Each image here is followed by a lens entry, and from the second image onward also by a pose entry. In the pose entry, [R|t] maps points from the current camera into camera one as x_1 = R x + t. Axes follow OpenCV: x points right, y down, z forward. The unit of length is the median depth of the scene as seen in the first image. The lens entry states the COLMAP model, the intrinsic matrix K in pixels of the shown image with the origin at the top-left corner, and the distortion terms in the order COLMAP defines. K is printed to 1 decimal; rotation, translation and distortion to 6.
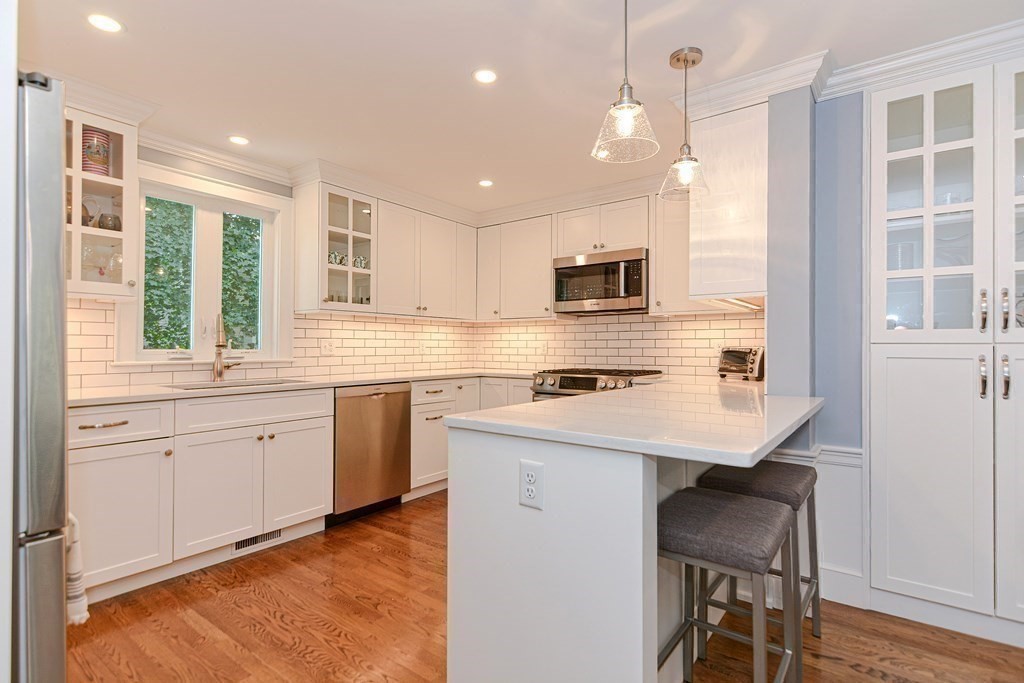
lens RADIAL K [[493.4, 0, 514.0], [0, 493.4, 341.0], [0, 0, 1]] dist [0.004324, -0.001050]
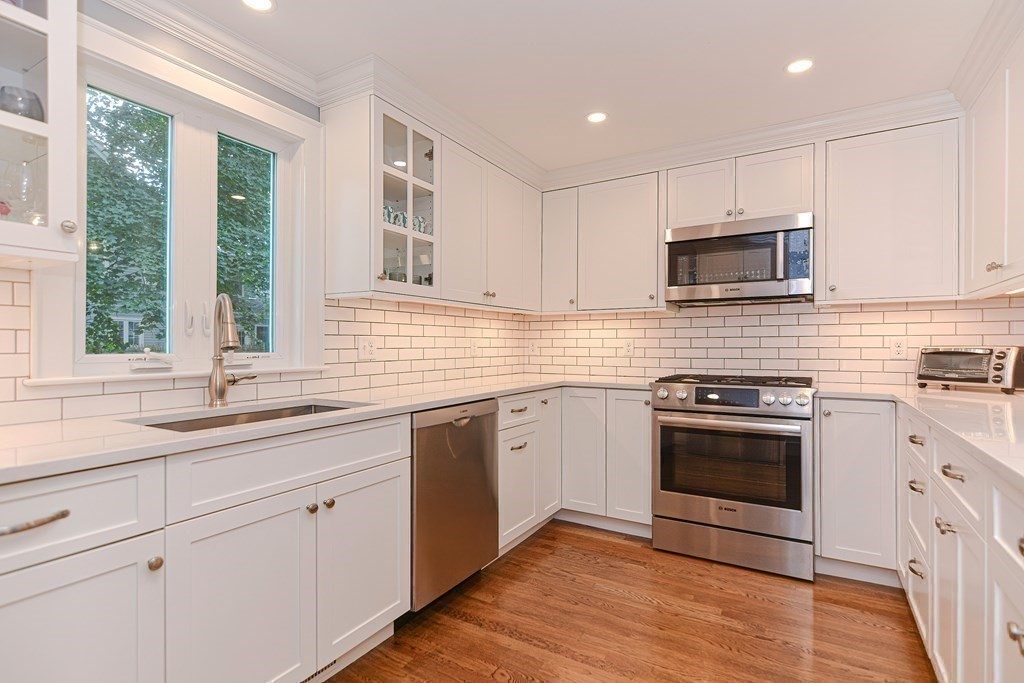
lens RADIAL K [[493.4, 0, 515.6], [0, 493.4, 344.4], [0, 0, 1]] dist [0.004324, -0.001050]
pose [[0.994491, -0.002641, 0.104787, -0.259247], [0.001504, 0.999939, 0.010926, -0.000062], [-0.104810, -0.010708, 0.994435, 0.311615]]
